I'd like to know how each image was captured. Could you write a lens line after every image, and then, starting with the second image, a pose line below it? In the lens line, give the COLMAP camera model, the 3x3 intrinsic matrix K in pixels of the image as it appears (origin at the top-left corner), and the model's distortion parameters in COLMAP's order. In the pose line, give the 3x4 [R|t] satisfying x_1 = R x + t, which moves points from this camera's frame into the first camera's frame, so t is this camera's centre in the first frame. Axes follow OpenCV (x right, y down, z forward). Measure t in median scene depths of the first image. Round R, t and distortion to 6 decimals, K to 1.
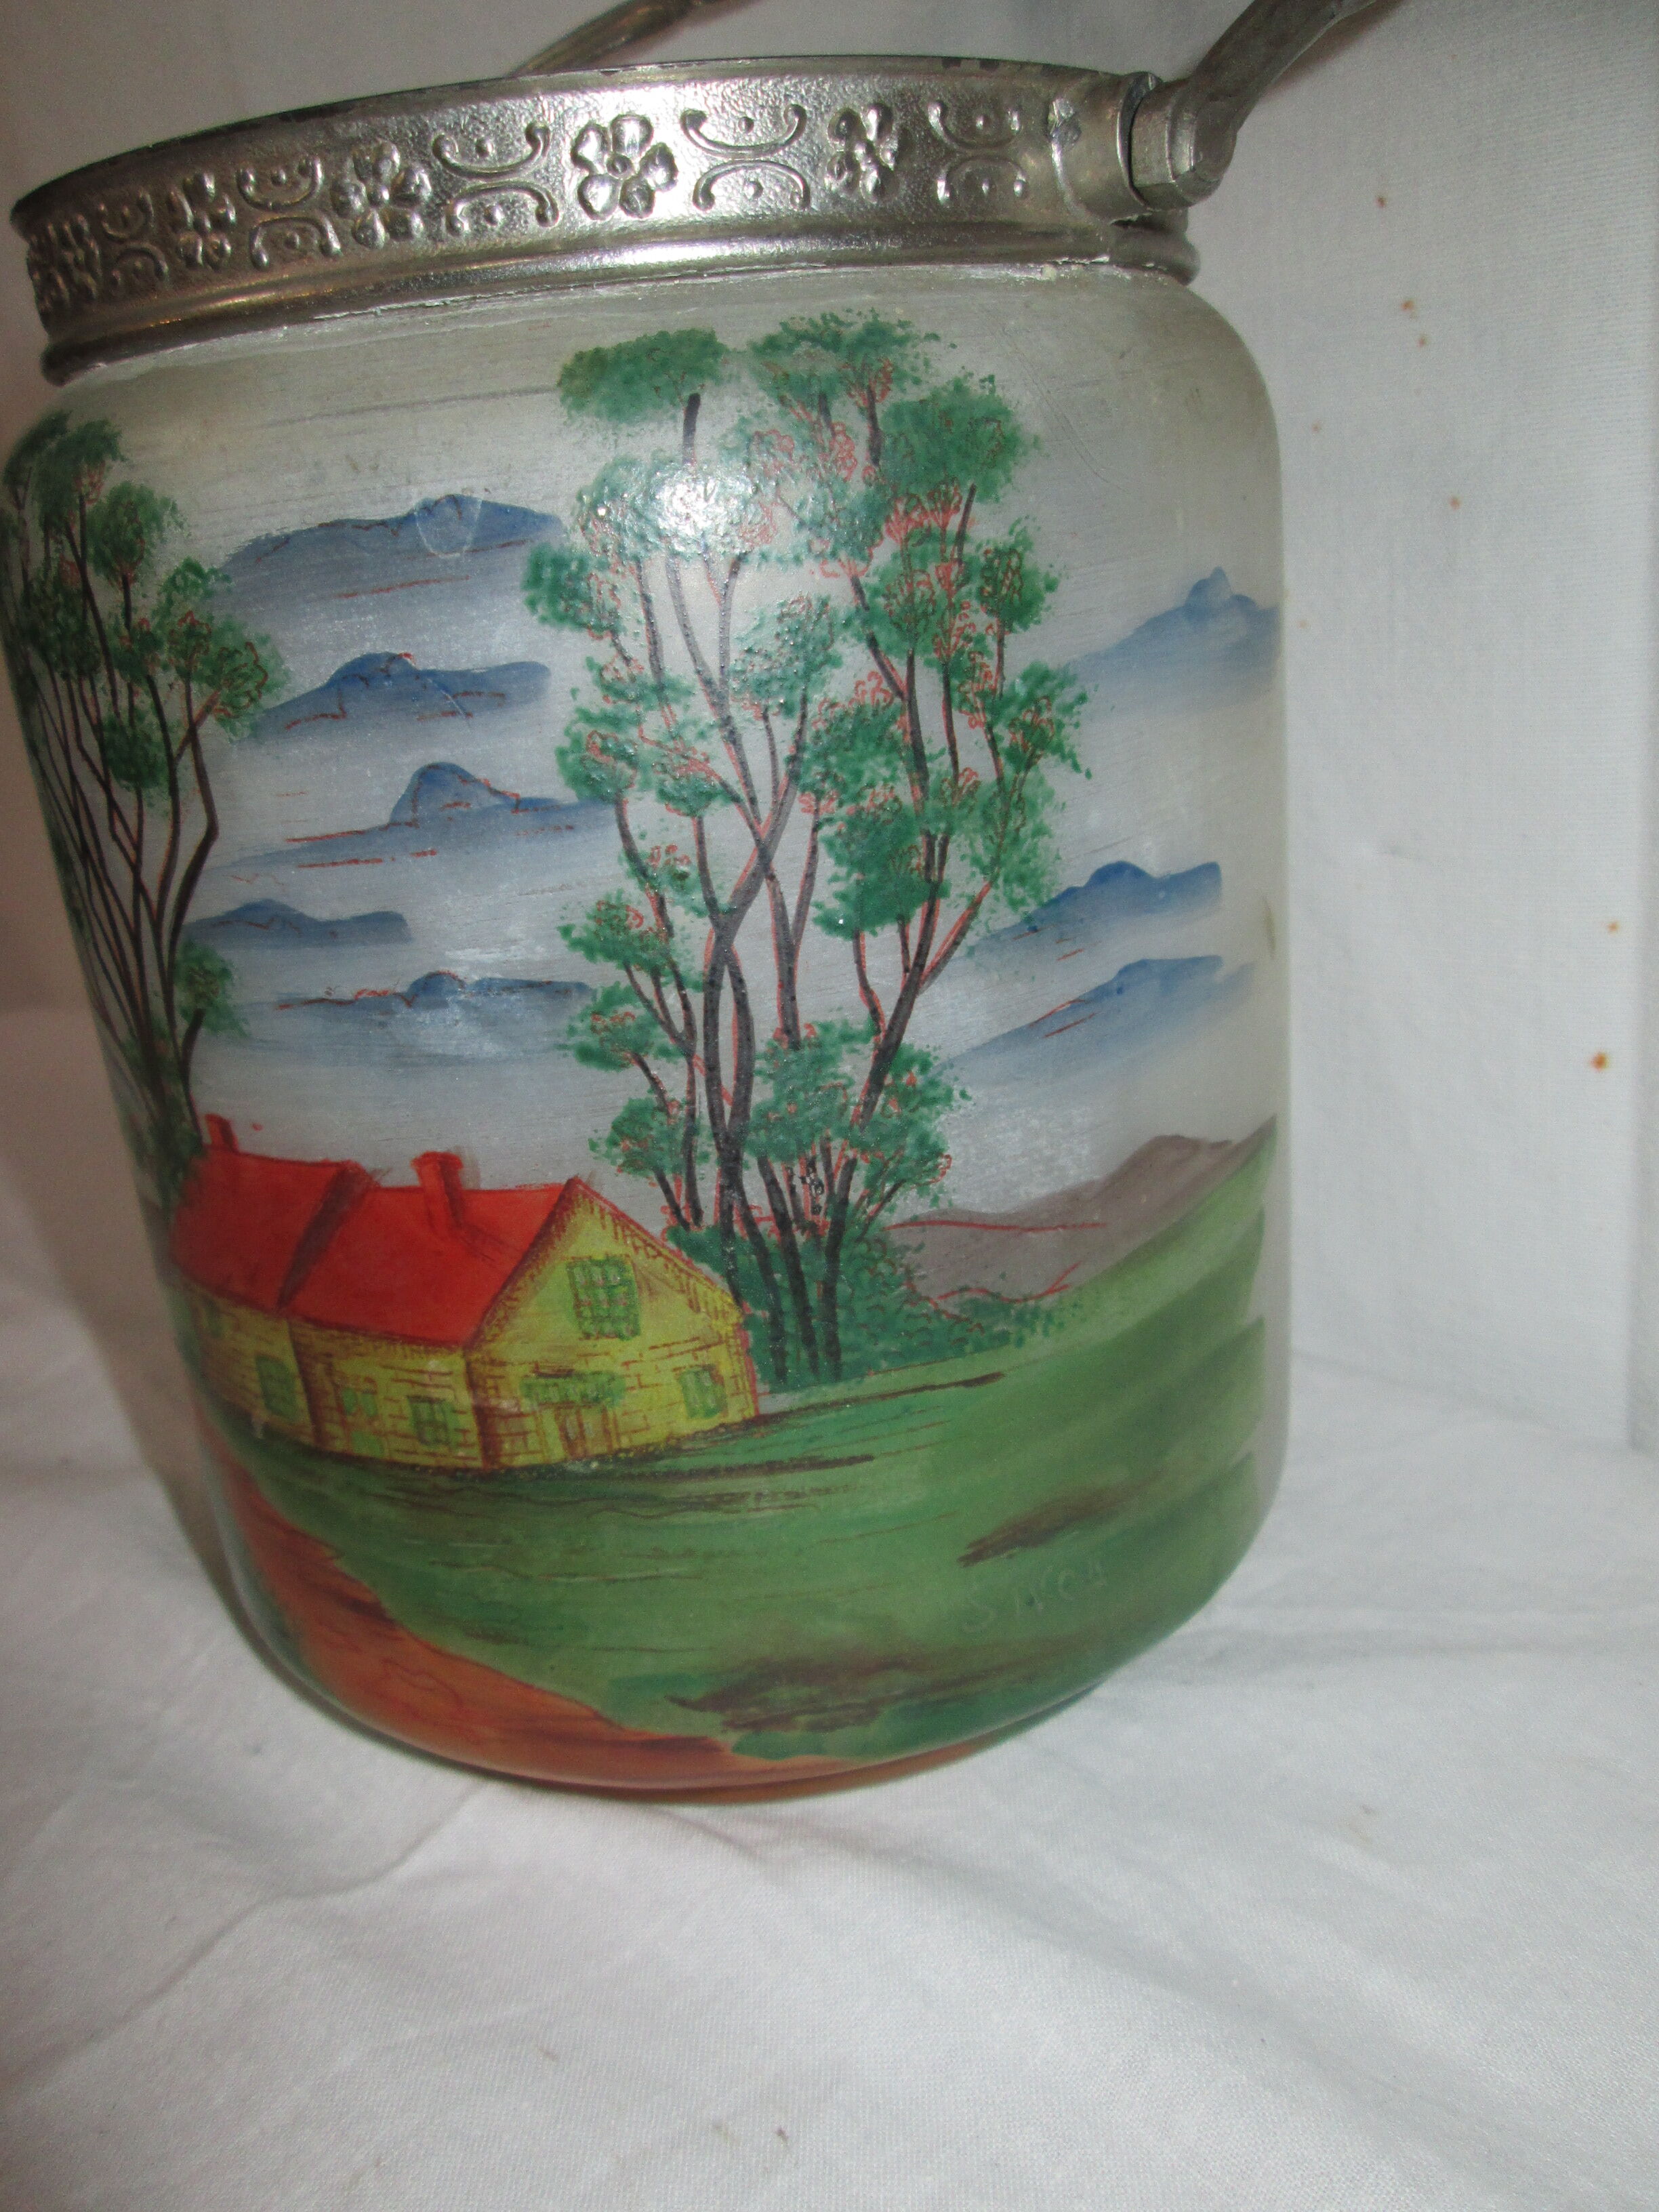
lens RADIAL K [[1827.7, 0, 829.5], [0, 1827.7, 1106.0], [0, 0, 1]] dist [0.018038, 0.002792]
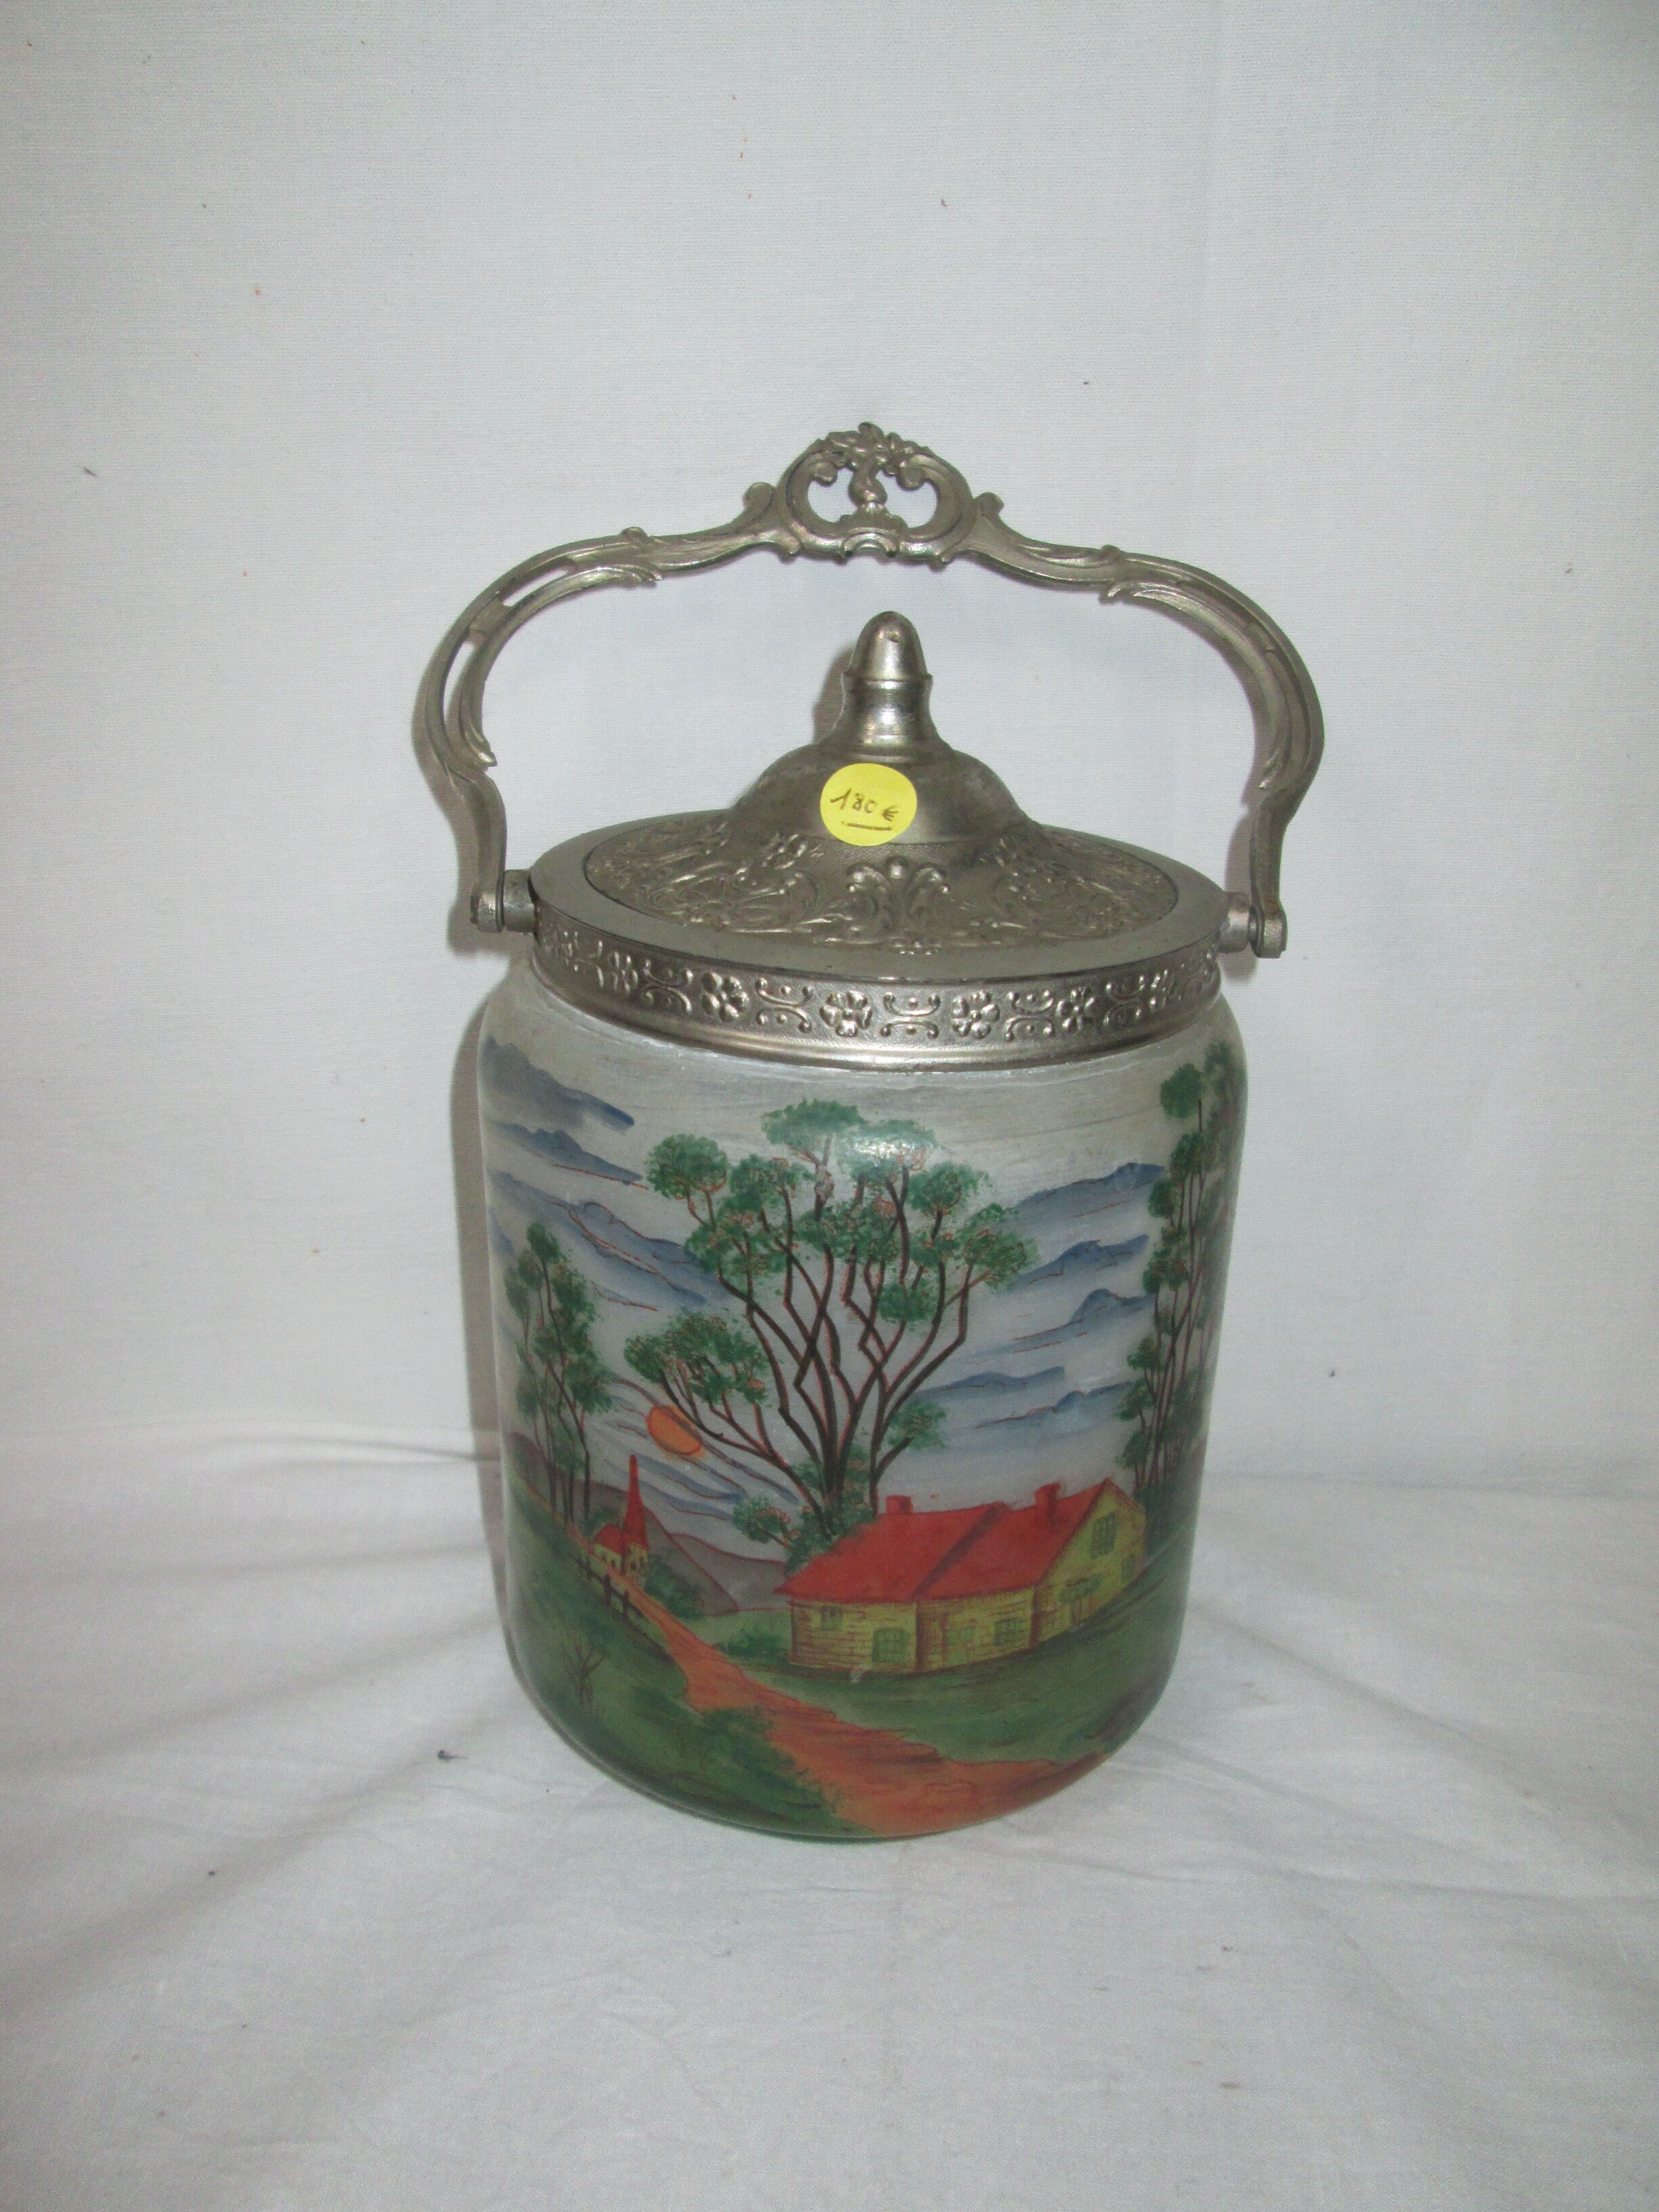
lens RADIAL K [[1827.7, 0, 829.5], [0, 1827.7, 1106.0], [0, 0, 1]] dist [0.018038, 0.002792]
pose [[0.699779, -0.127259, 0.702933, -1.671959], [0.106355, 0.991598, 0.073641, -0.529238], [-0.706398, 0.023228, 0.707434, -0.157552]]
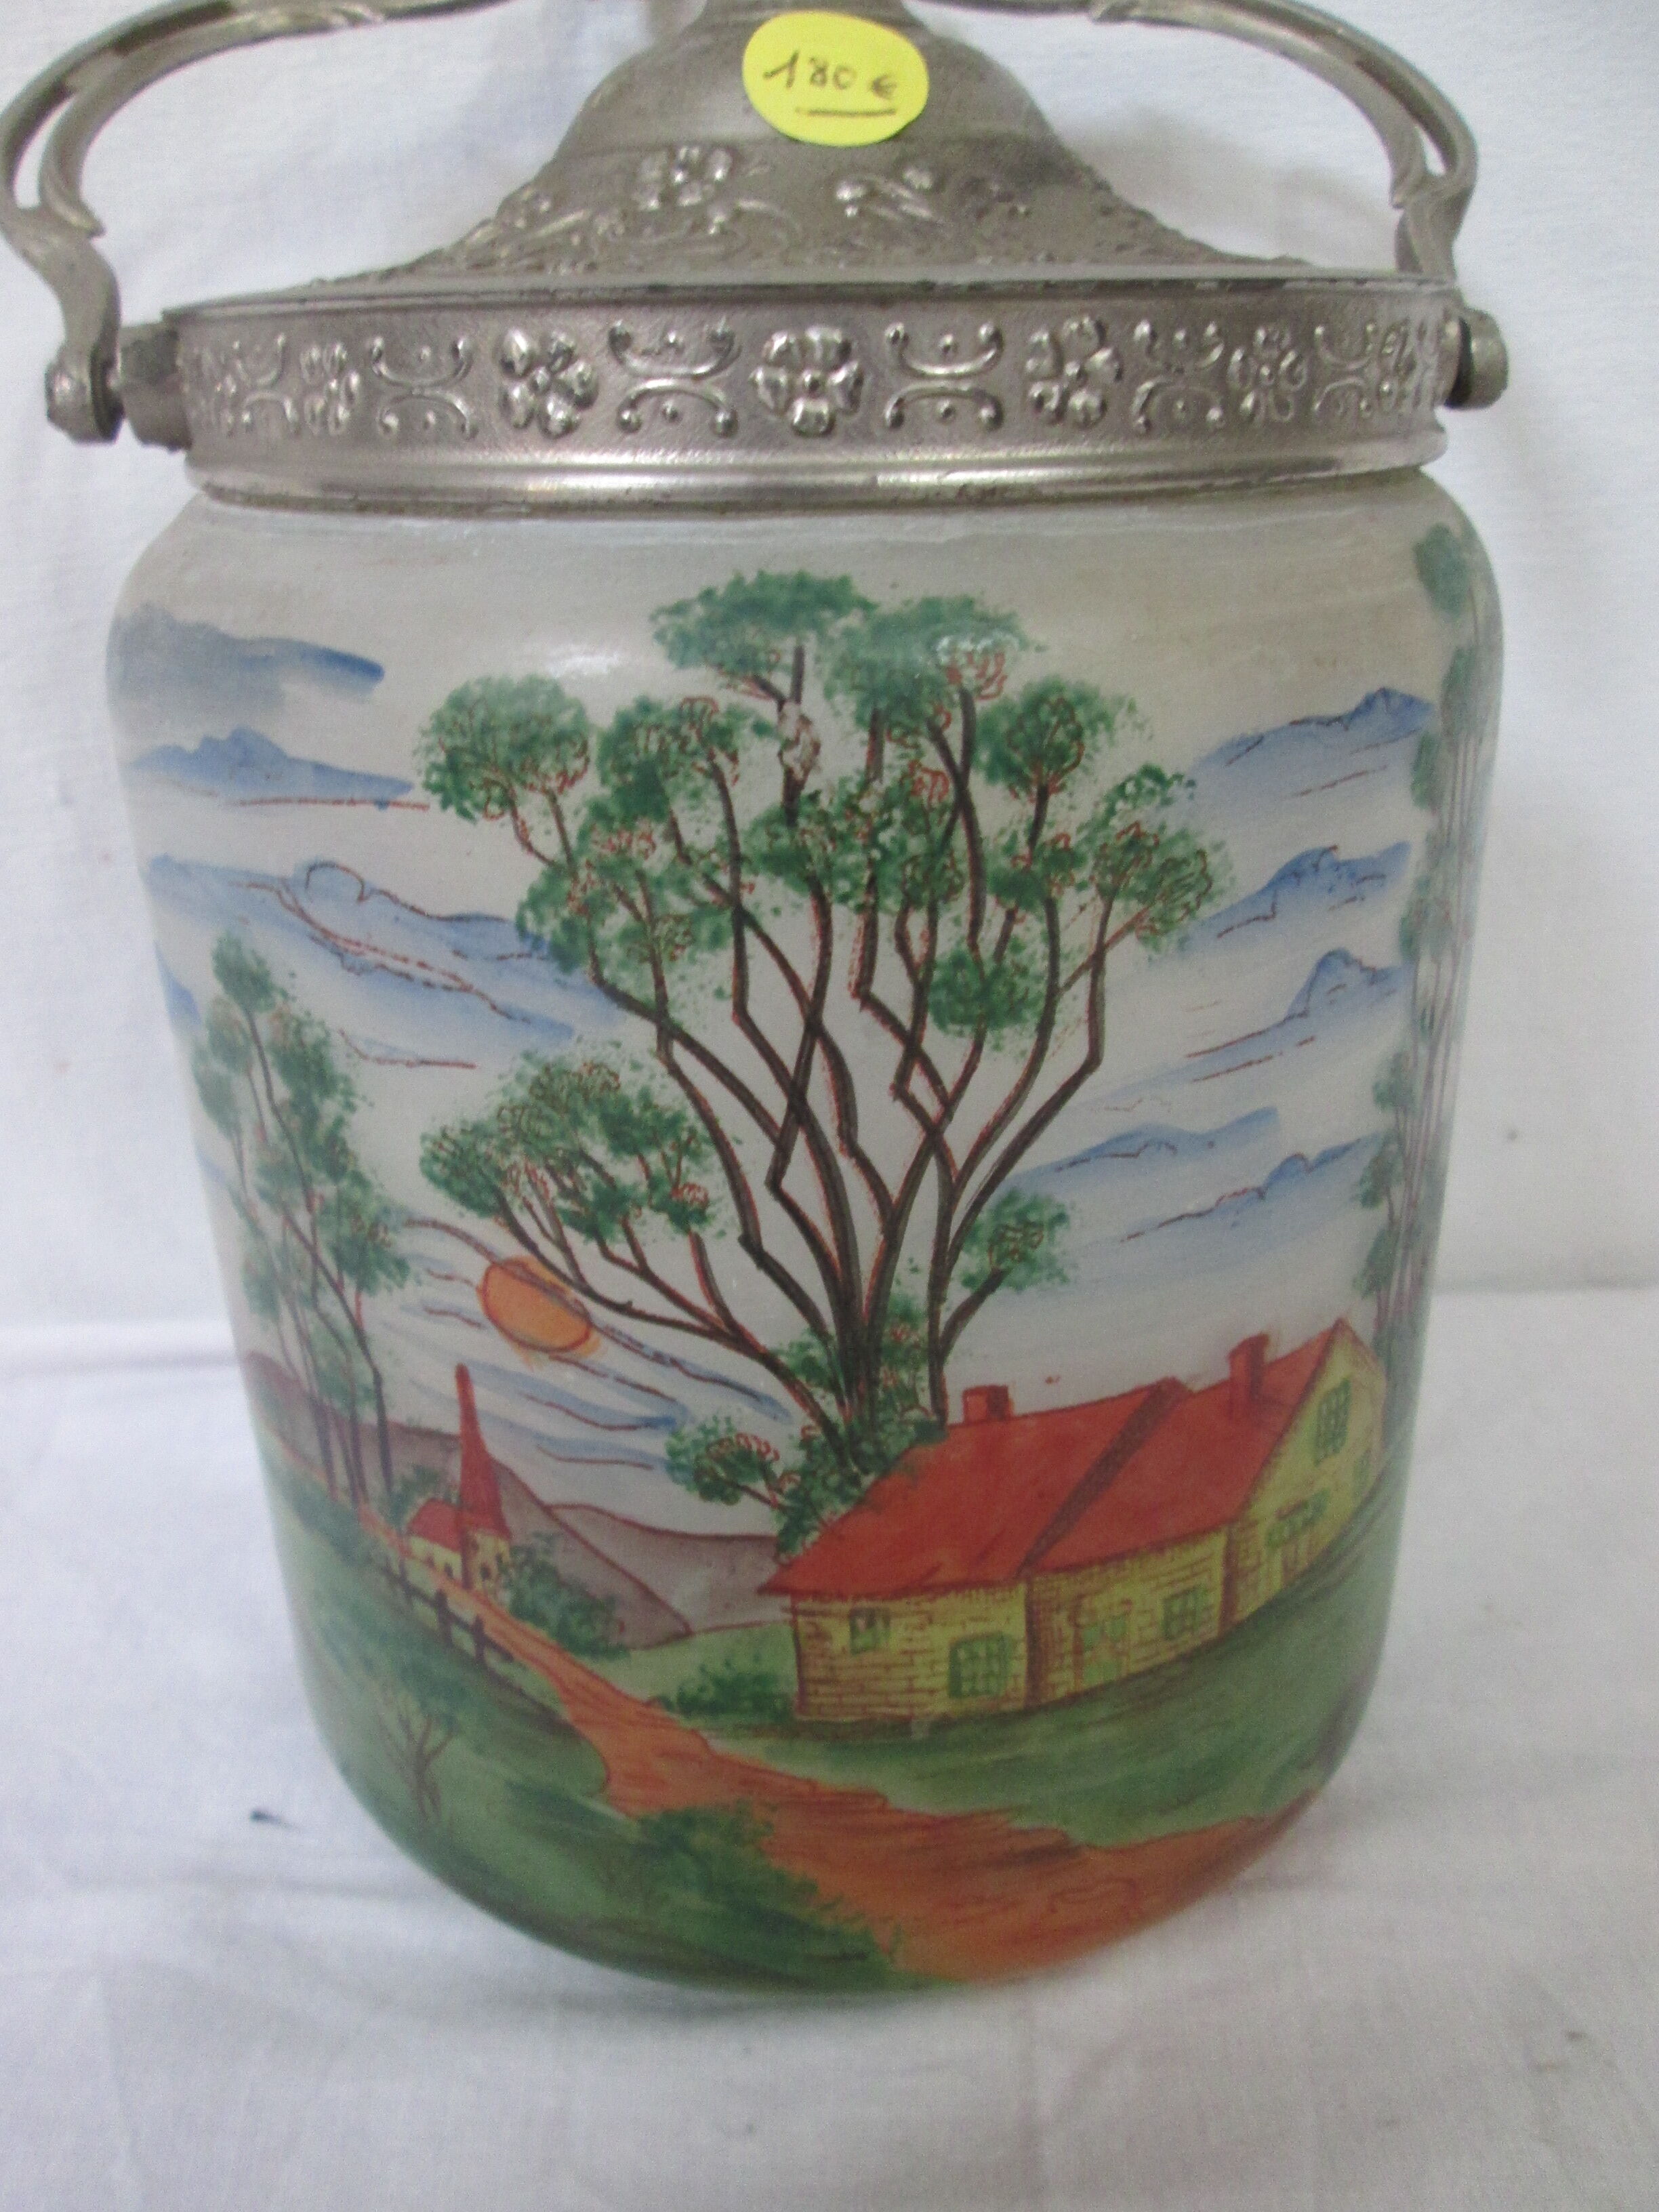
lens RADIAL K [[1831.3, 0, 802.7], [0, 1831.3, 1113.0], [0, 0, 1]] dist [0.005176, 0.001972]
pose [[0.636413, -0.221827, 0.738764, -1.104905], [0.193065, 0.973079, 0.125867, -0.270906], [-0.746796, 0.062526, 0.662107, 0.542453]]
